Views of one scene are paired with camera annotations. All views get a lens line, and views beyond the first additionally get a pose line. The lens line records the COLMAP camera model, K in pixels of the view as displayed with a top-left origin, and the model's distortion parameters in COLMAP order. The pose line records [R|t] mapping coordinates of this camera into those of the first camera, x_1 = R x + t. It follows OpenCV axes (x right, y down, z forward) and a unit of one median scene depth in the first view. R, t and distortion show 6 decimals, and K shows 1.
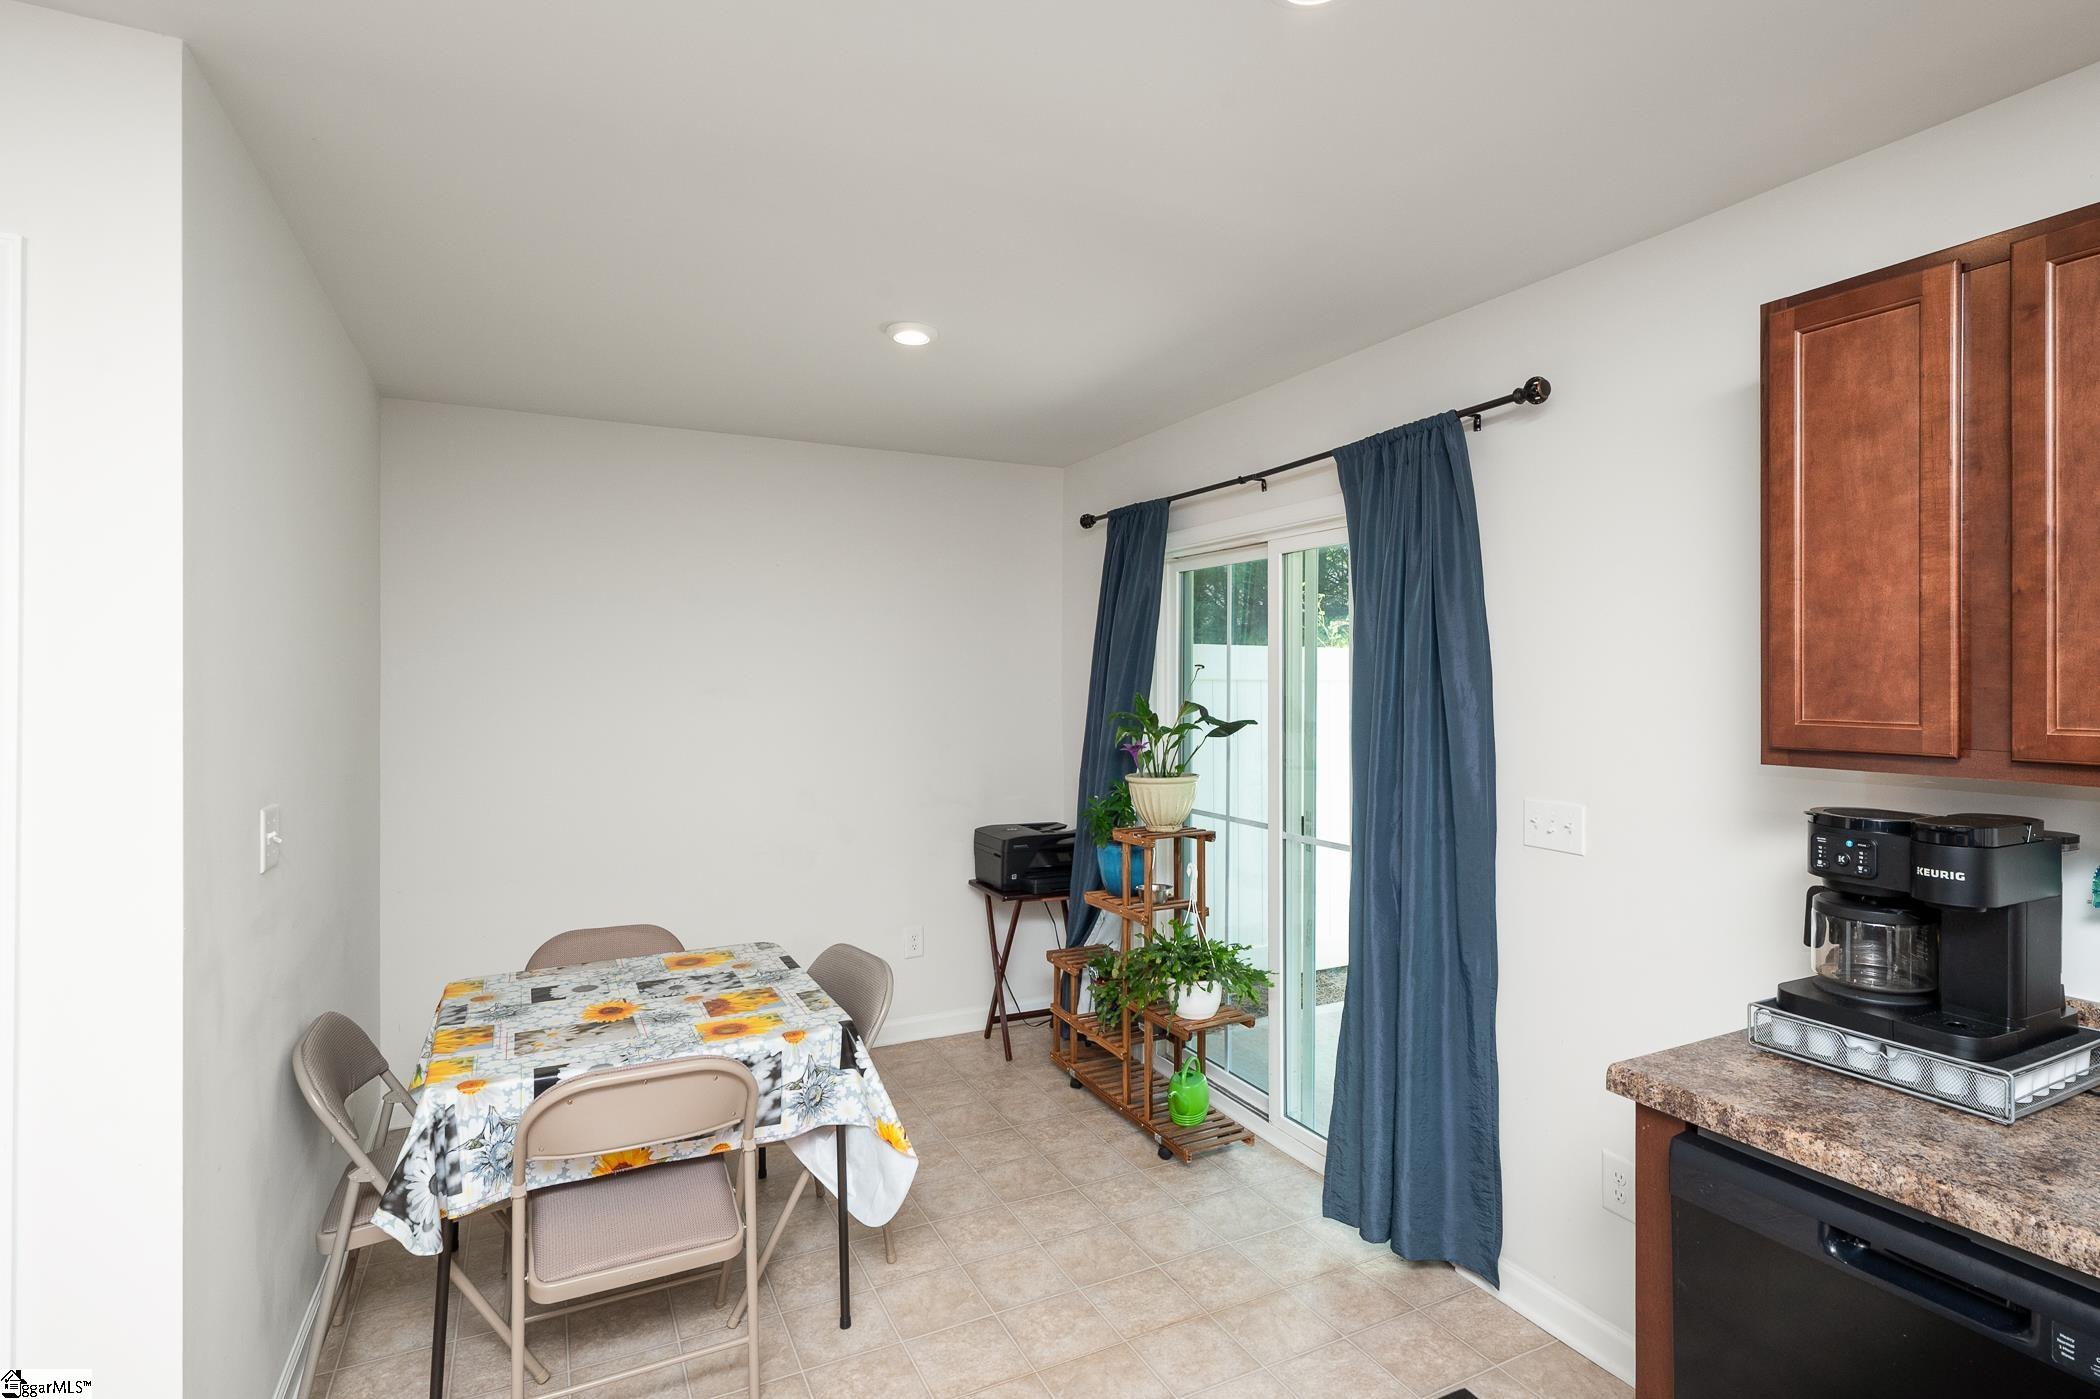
lens RADIAL K [[1020.1, 0, 1051.3], [0, 1020.1, 675.5], [0, 0, 1]] dist [0.000344, 0.000055]
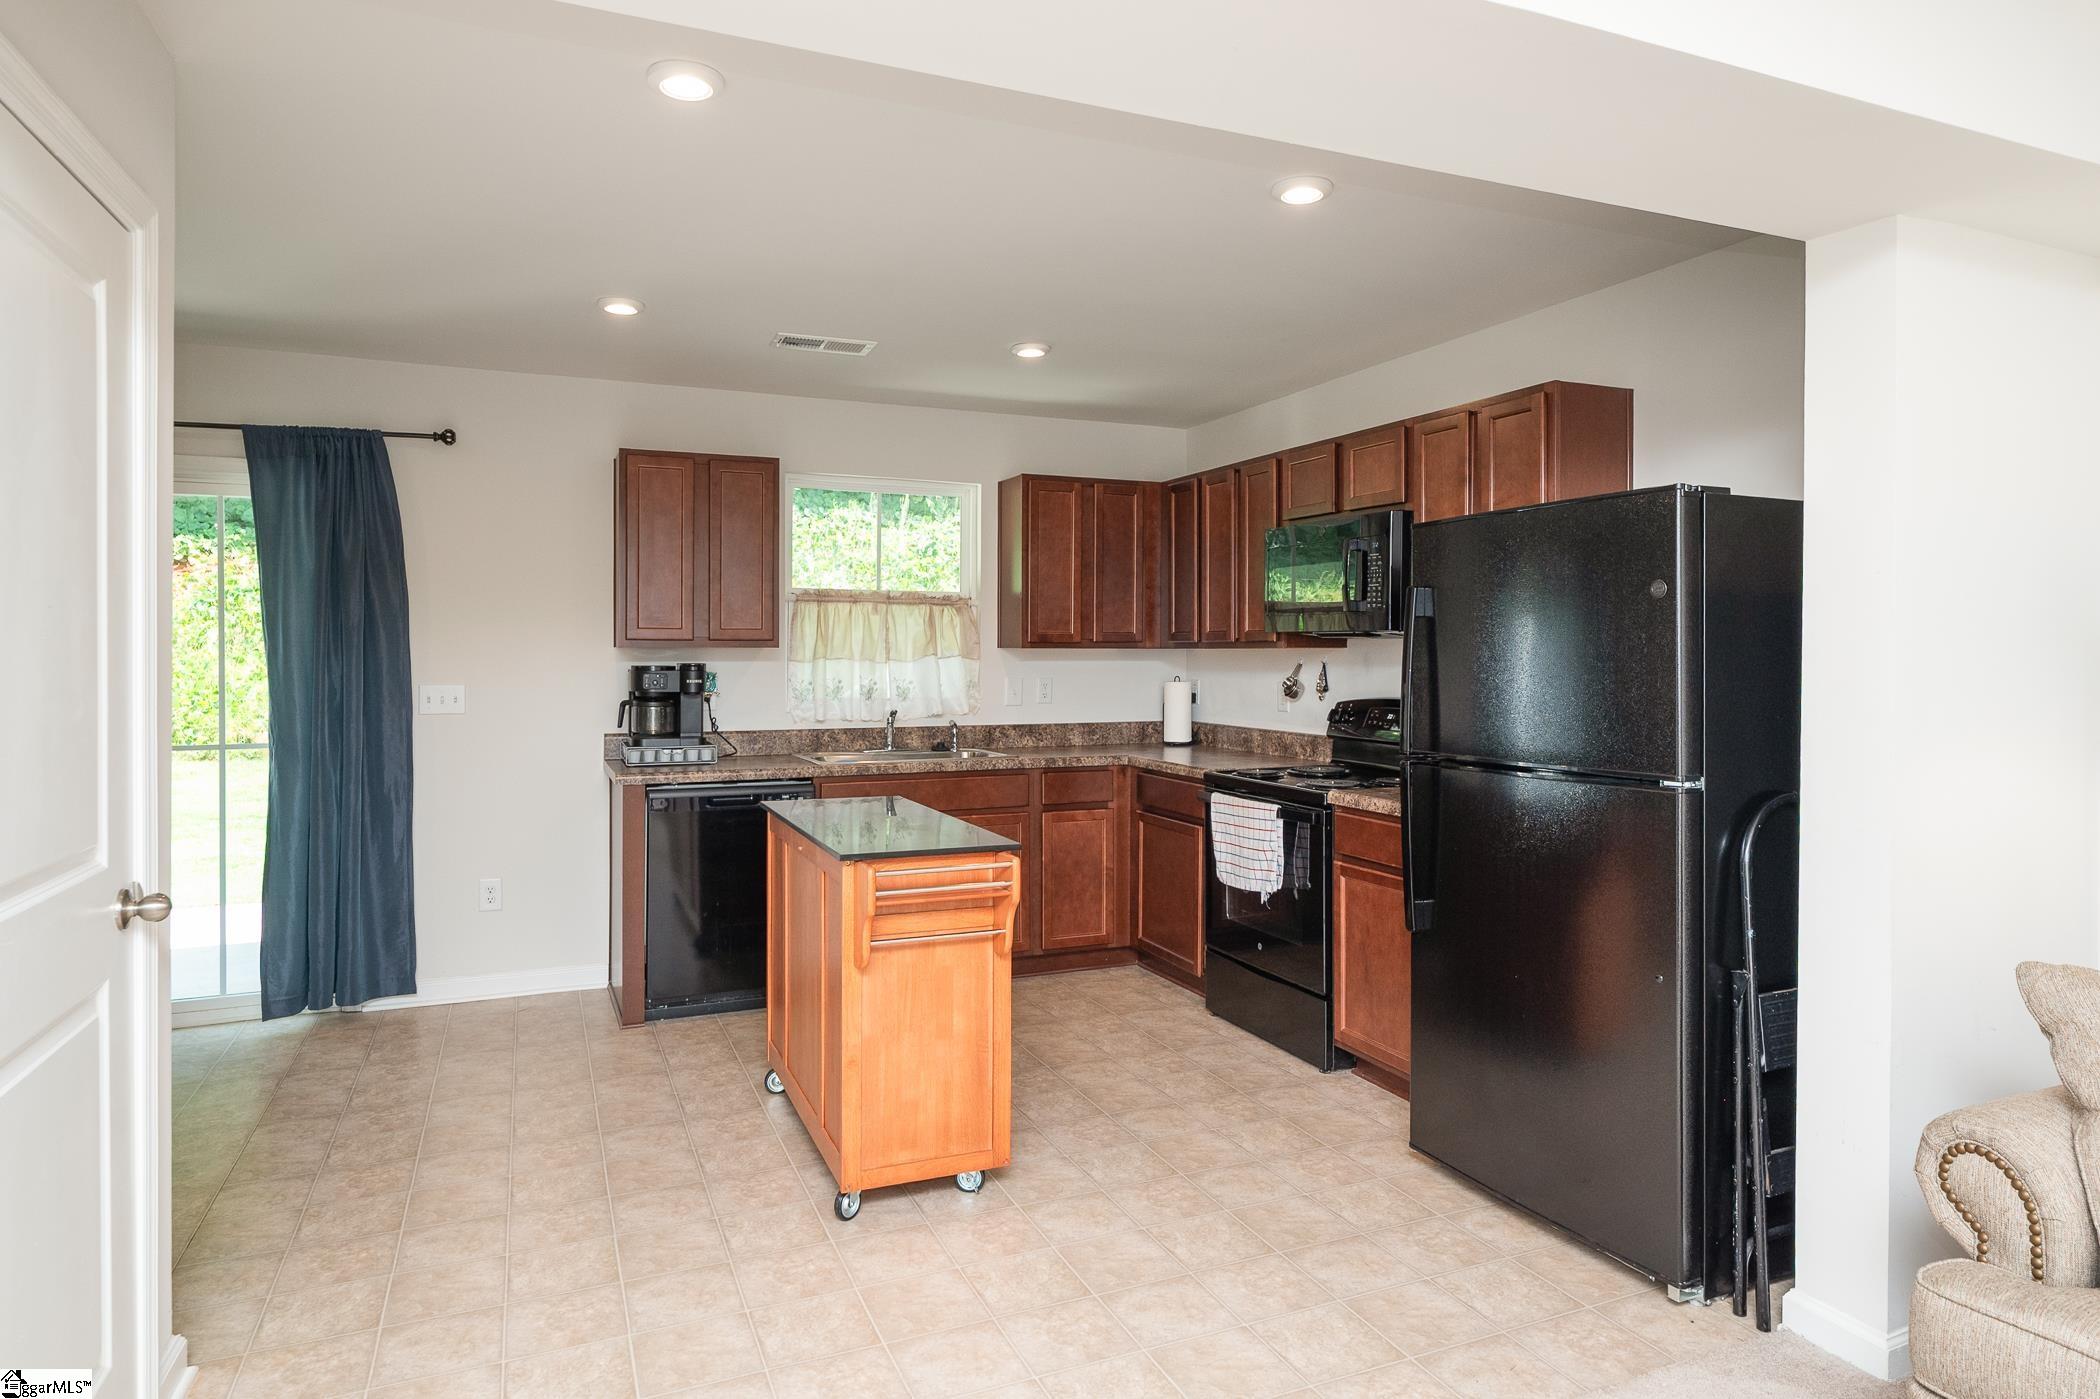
lens RADIAL K [[1217.3, 0, 1043.0], [0, 1217.3, 635.0], [0, 0, 1]] dist [0.000063, 0.000244]
pose [[0.075370, 0.000448, 0.997156, -1.389058], [-0.002430, 0.999997, -0.000266, 0.042983], [-0.997153, -0.002403, 0.075371, -0.120906]]
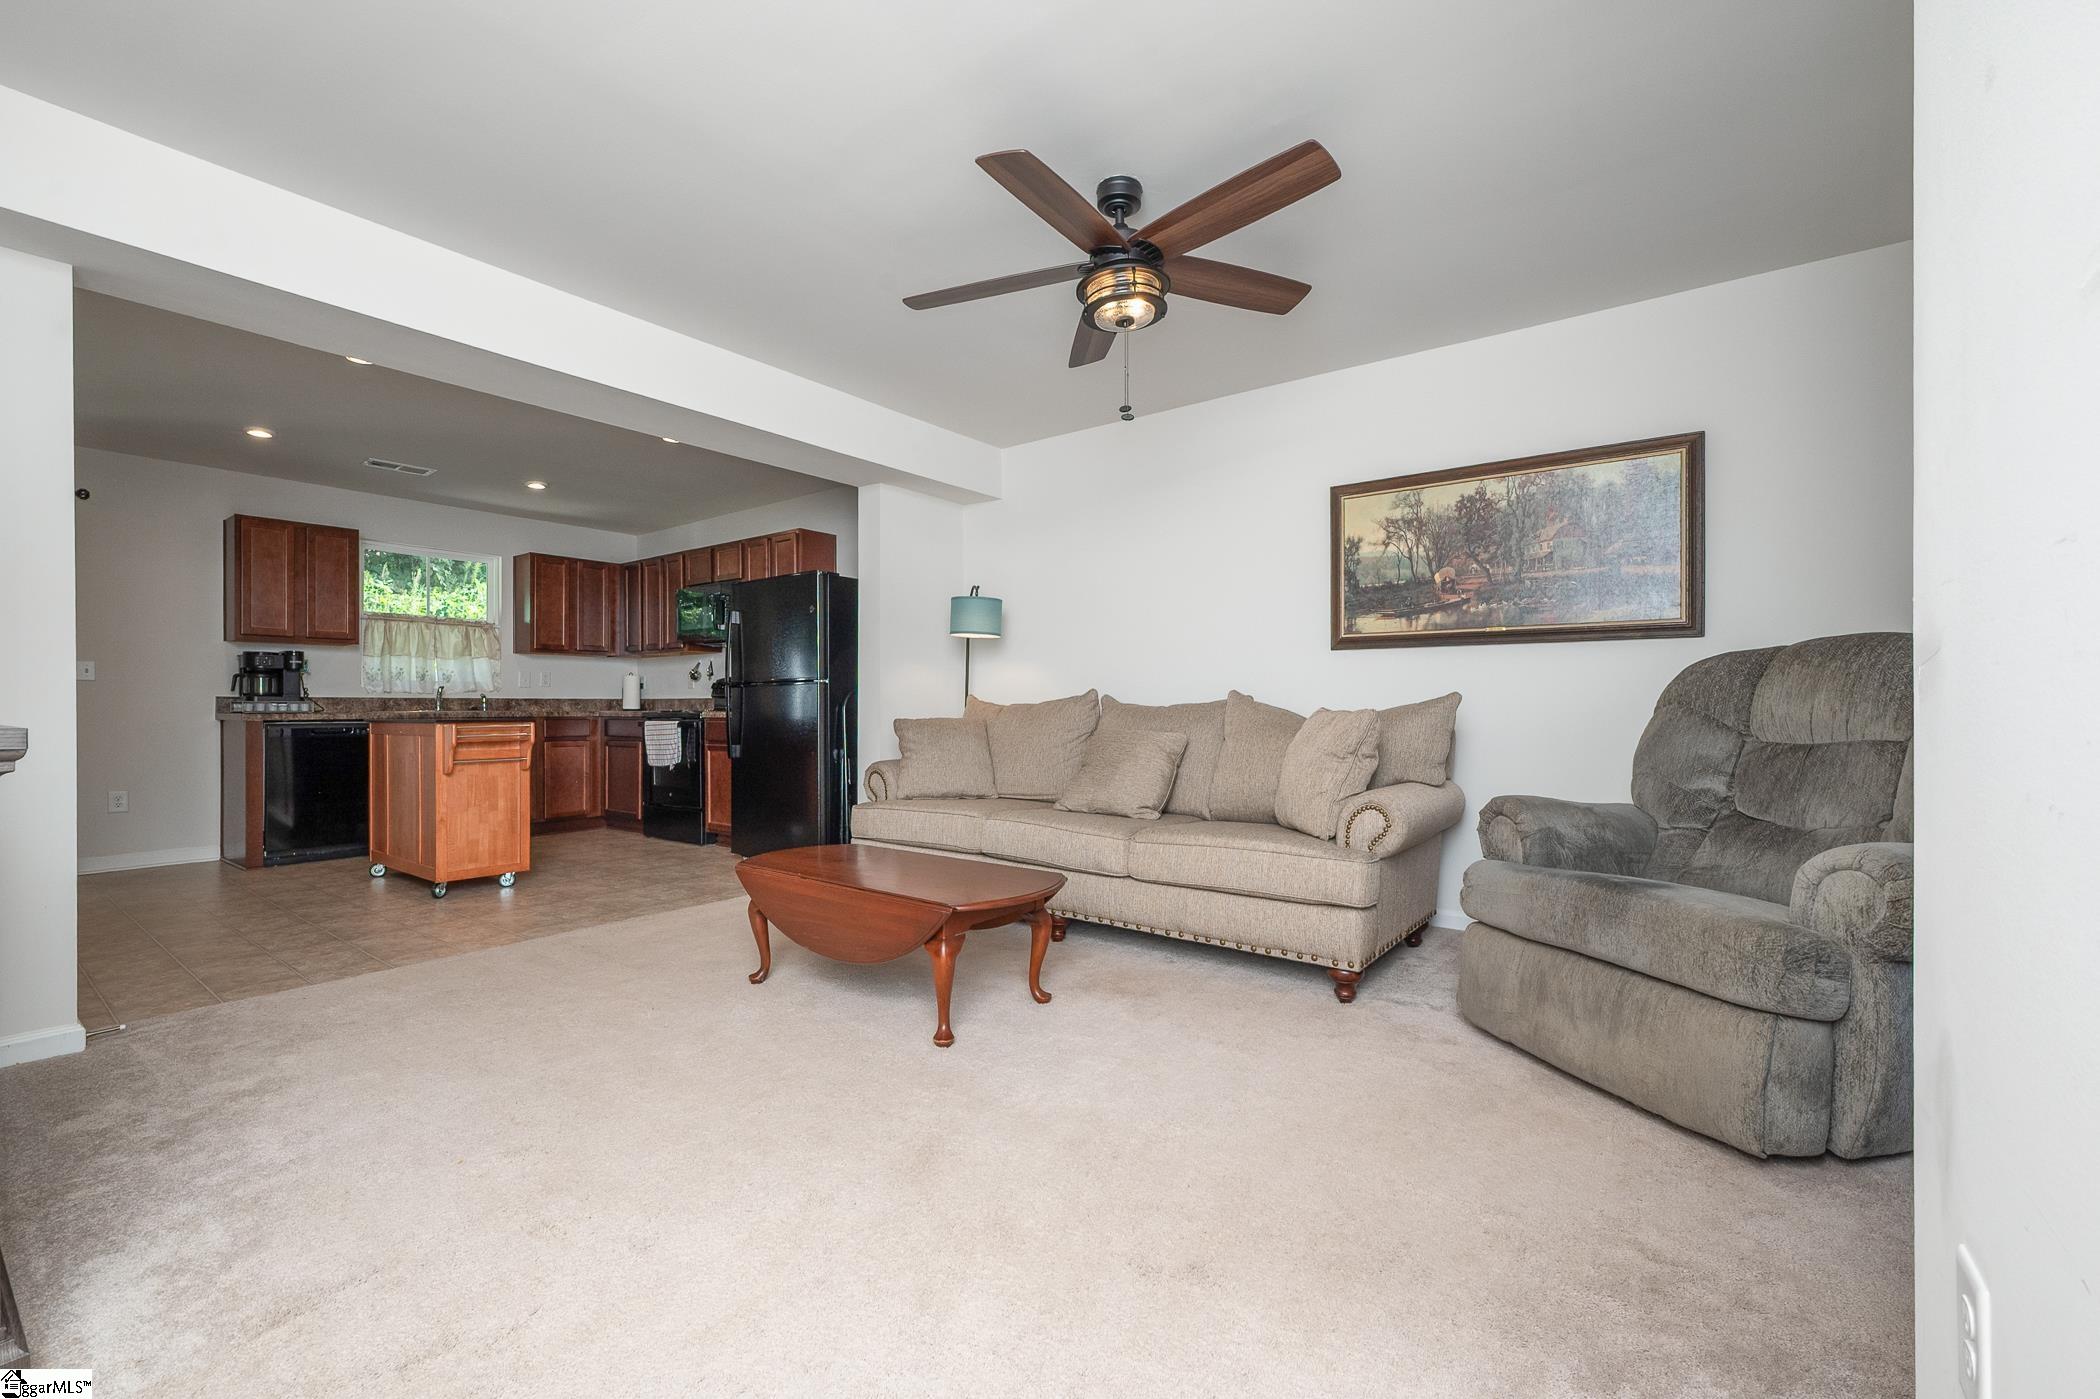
lens RADIAL K [[852.9, 0, 1050.0], [0, 852.9, 699.5], [0, 0, 1]] dist [-0.001865, 0.000089]
pose [[-0.447312, -0.001560, 0.894377, -2.357166], [0.001345, 0.999996, 0.002417, 0.215082], [-0.894377, 0.002284, -0.447308, -0.181687]]
